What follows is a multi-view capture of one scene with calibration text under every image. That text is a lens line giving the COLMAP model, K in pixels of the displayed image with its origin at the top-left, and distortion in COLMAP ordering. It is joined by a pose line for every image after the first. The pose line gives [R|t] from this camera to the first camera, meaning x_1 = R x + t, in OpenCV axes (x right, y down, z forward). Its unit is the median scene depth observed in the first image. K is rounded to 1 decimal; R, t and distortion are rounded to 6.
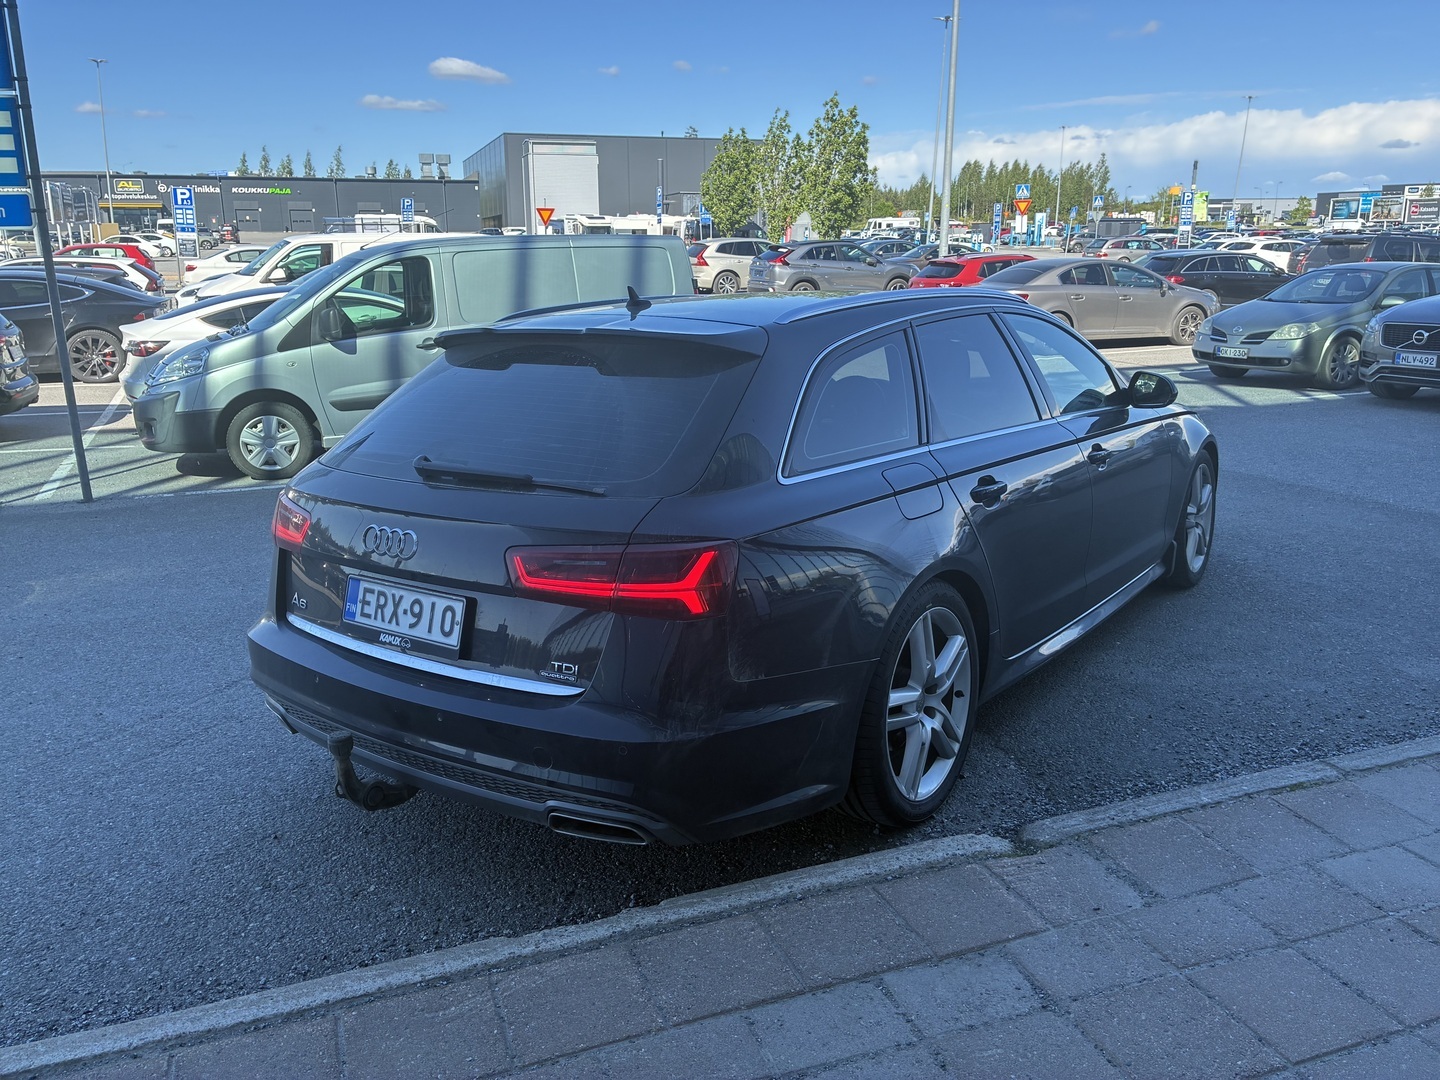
lens RADIAL K [[1093.6, 0, 728.6], [0, 1093.6, 536.9], [0, 0, 1]] dist [0.046691, -0.097058]
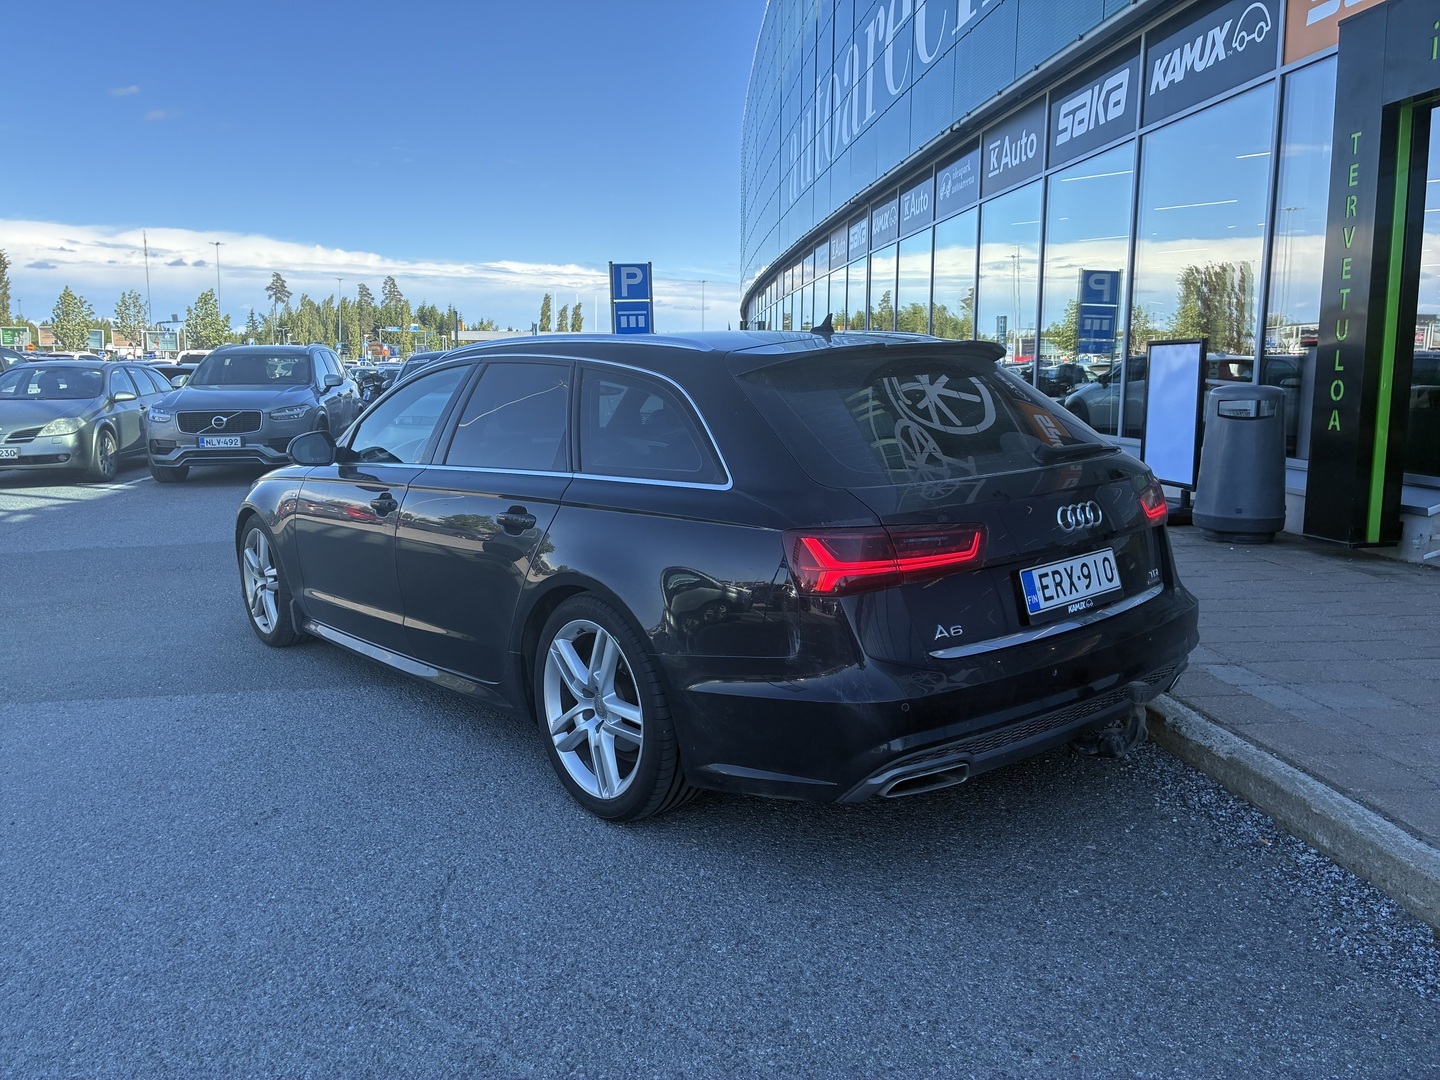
lens RADIAL K [[1076.7, 0, 720.0], [0, 1076.7, 540.0], [0, 0, 1]] dist [0.040750, 0.002115]
pose [[0.236044, -0.143936, 0.961023, -0.340699], [0.241227, 0.966692, 0.085535, -0.036222], [-0.941325, 0.211635, 0.262903, 0.246587]]
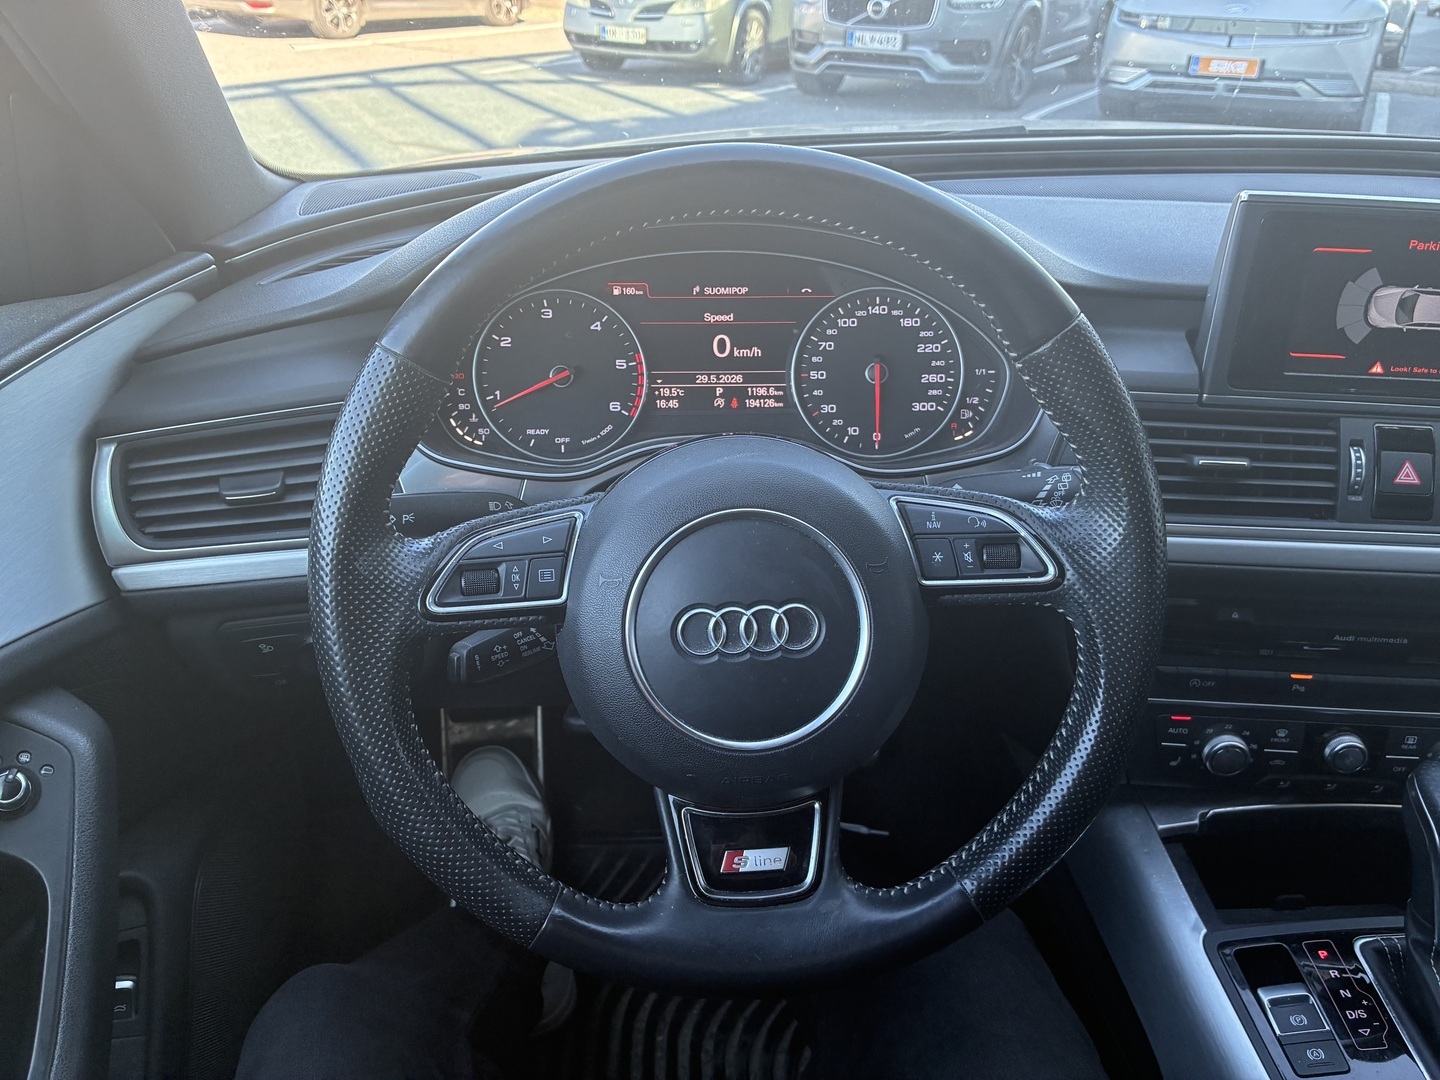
lens RADIAL K [[1093.6, 0, 728.6], [0, 1093.6, 536.9], [0, 0, 1]] dist [0.046691, -0.097058]
pose [[0.784959, -0.258957, 0.562833, 0.032578], [0.109998, 0.952276, 0.284729, -0.062756], [-0.609705, -0.161590, 0.775982, 0.419994]]
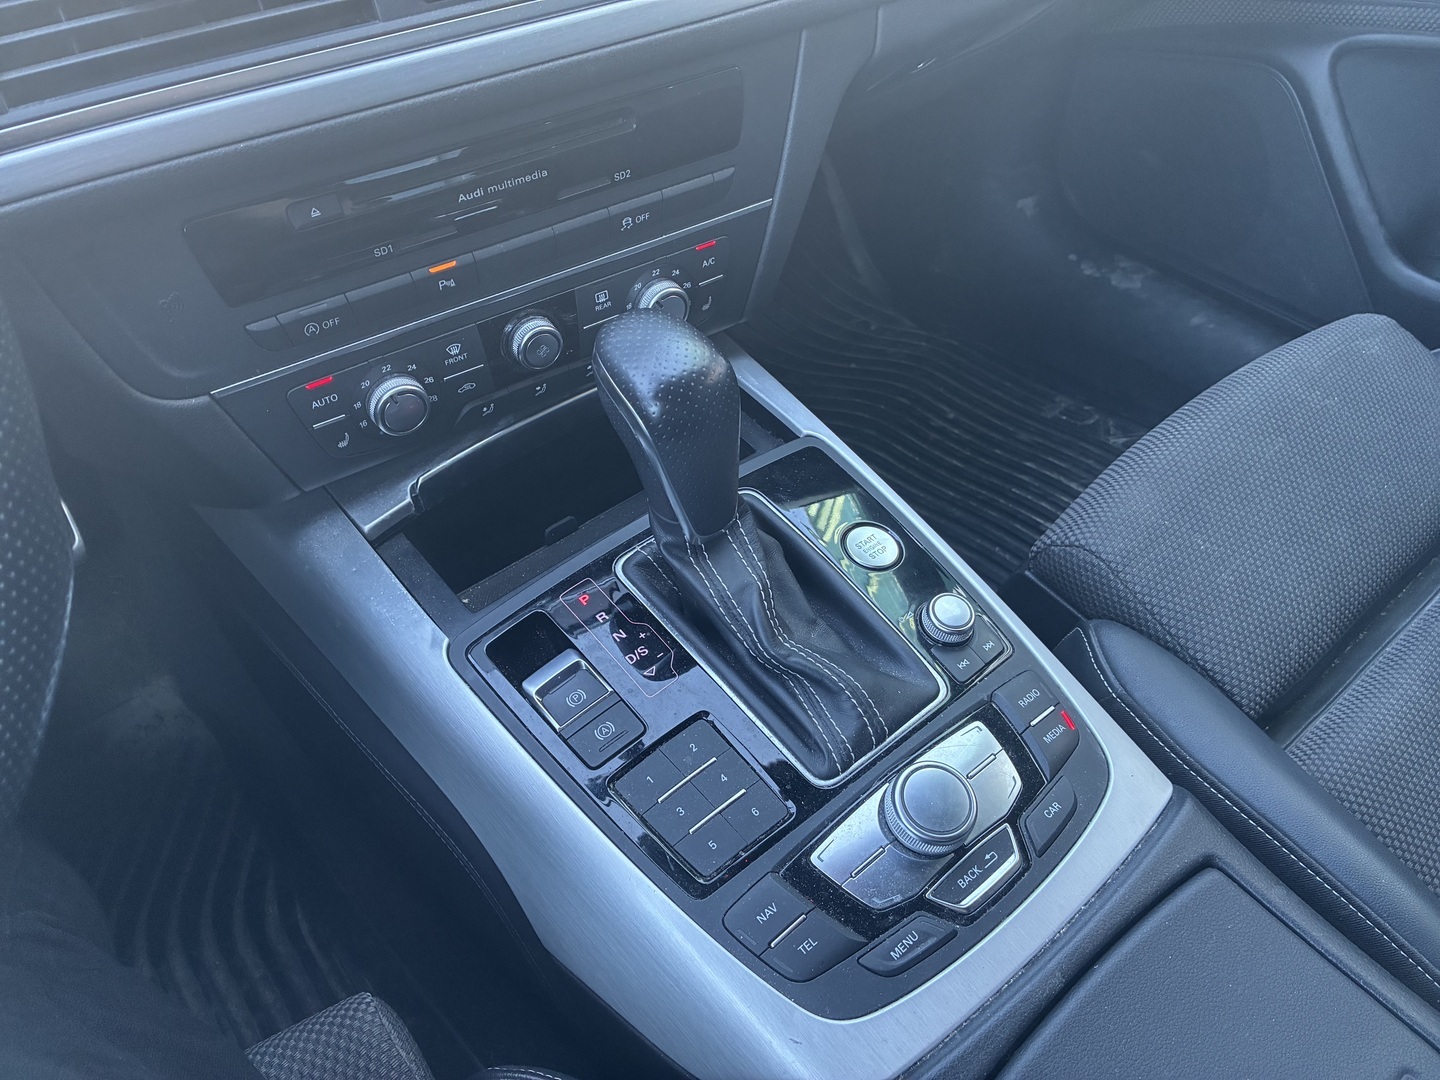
lens RADIAL K [[1076.7, 0, 720.0], [0, 1076.7, 540.0], [0, 0, 1]] dist [0.040750, 0.002115]
pose [[0.239301, -0.688758, 0.684359, 0.049811], [0.217123, 0.724949, 0.653687, -0.055011], [-0.946358, -0.007838, 0.323026, 0.421503]]
